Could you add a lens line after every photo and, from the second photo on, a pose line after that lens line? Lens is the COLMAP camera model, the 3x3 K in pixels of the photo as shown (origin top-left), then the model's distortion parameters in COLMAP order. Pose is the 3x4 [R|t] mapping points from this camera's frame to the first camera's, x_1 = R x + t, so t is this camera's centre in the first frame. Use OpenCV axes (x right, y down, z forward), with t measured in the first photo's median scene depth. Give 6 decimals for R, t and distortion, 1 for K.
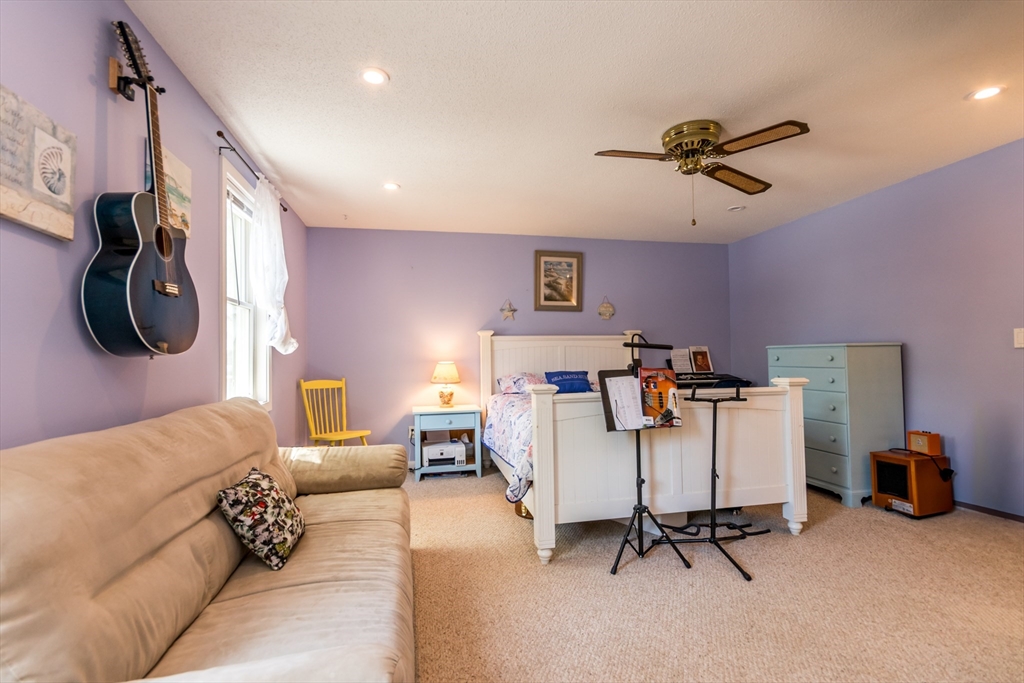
lens RADIAL K [[471.1, 0, 514.3], [0, 471.1, 342.1], [0, 0, 1]] dist [0.000601, 0.000894]
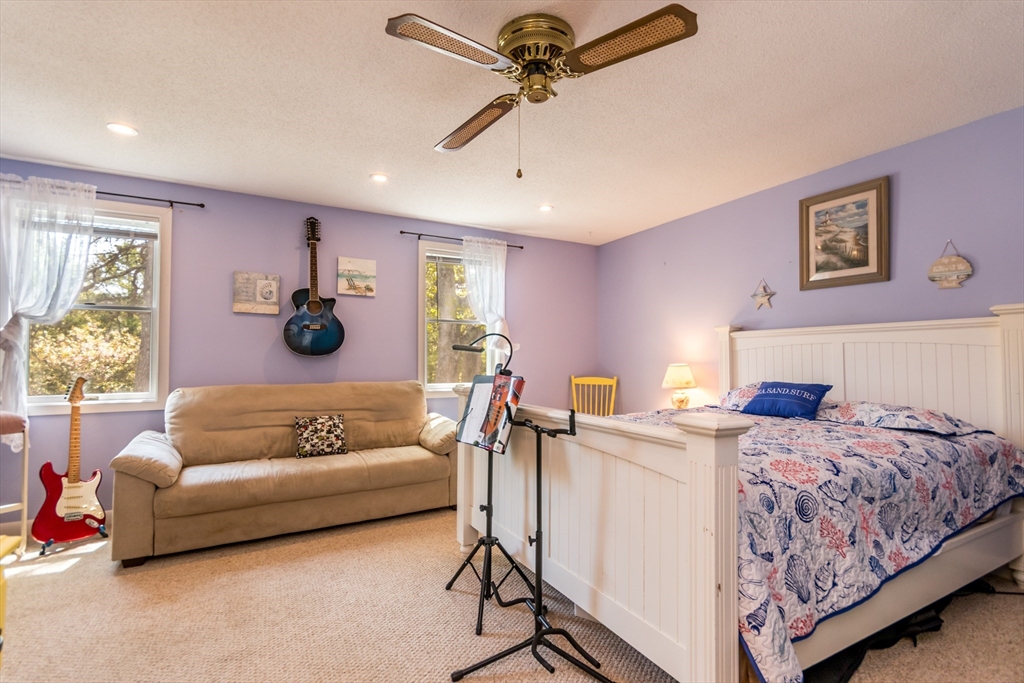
lens RADIAL K [[471.1, 0, 514.3], [0, 471.1, 342.1], [0, 0, 1]] dist [0.000601, 0.000894]
pose [[0.284266, -0.022427, -0.958483, 0.569259], [0.025159, 0.999557, -0.015926, 0.006458], [0.958415, -0.019587, 0.284704, 0.422433]]
